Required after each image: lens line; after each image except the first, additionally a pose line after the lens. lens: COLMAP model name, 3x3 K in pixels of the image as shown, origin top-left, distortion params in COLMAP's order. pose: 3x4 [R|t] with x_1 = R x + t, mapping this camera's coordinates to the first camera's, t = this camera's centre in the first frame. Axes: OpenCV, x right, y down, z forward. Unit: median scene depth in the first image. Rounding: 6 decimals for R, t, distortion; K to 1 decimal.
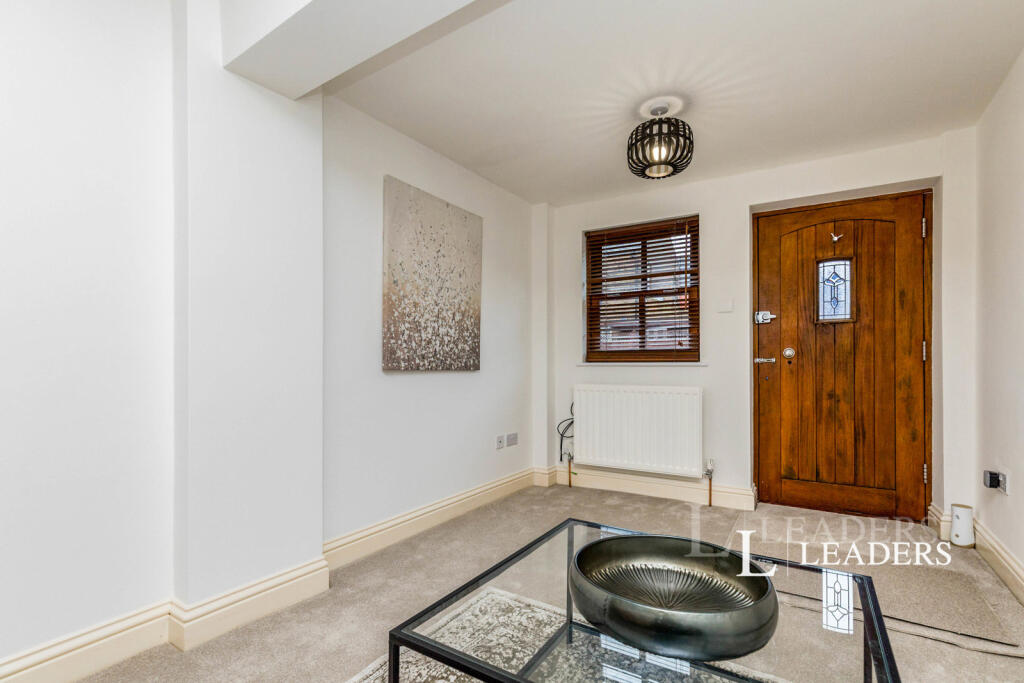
lens RADIAL K [[478.3, 0, 510.7], [0, 478.3, 361.6], [0, 0, 1]] dist [-0.000855, -0.000041]
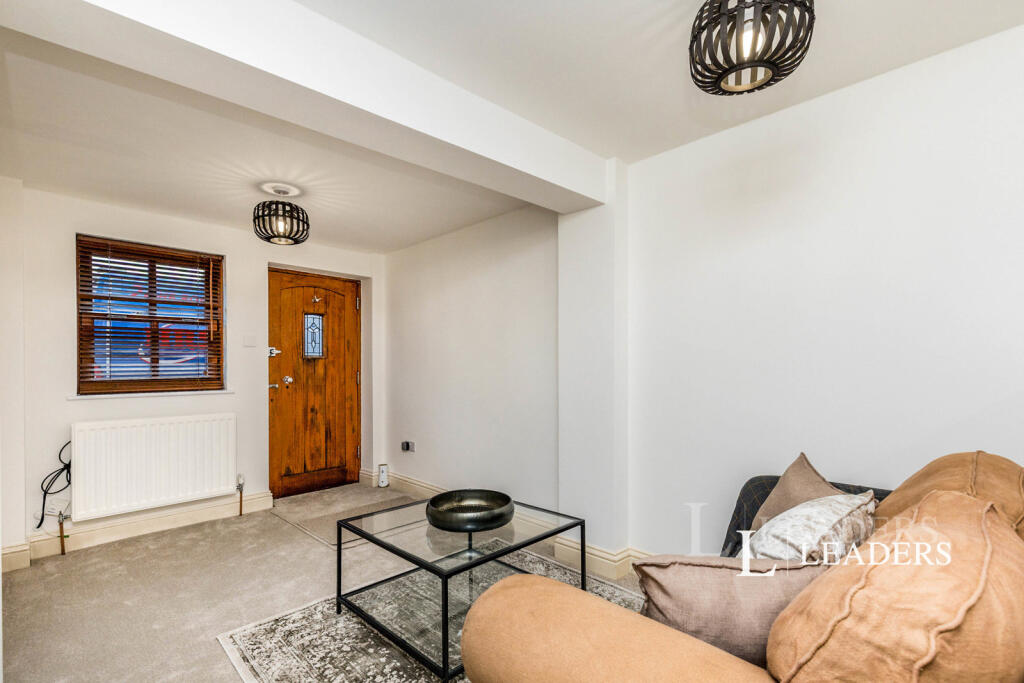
lens RADIAL K [[467.5, 0, 511.2], [0, 467.5, 365.9], [0, 0, 1]] dist [0.001424, 0.000389]
pose [[0.215820, 0.001640, 0.976432, -0.550619], [0.003874, 0.999989, -0.002536, -0.052489], [-0.976426, 0.004330, 0.215811, 0.124960]]
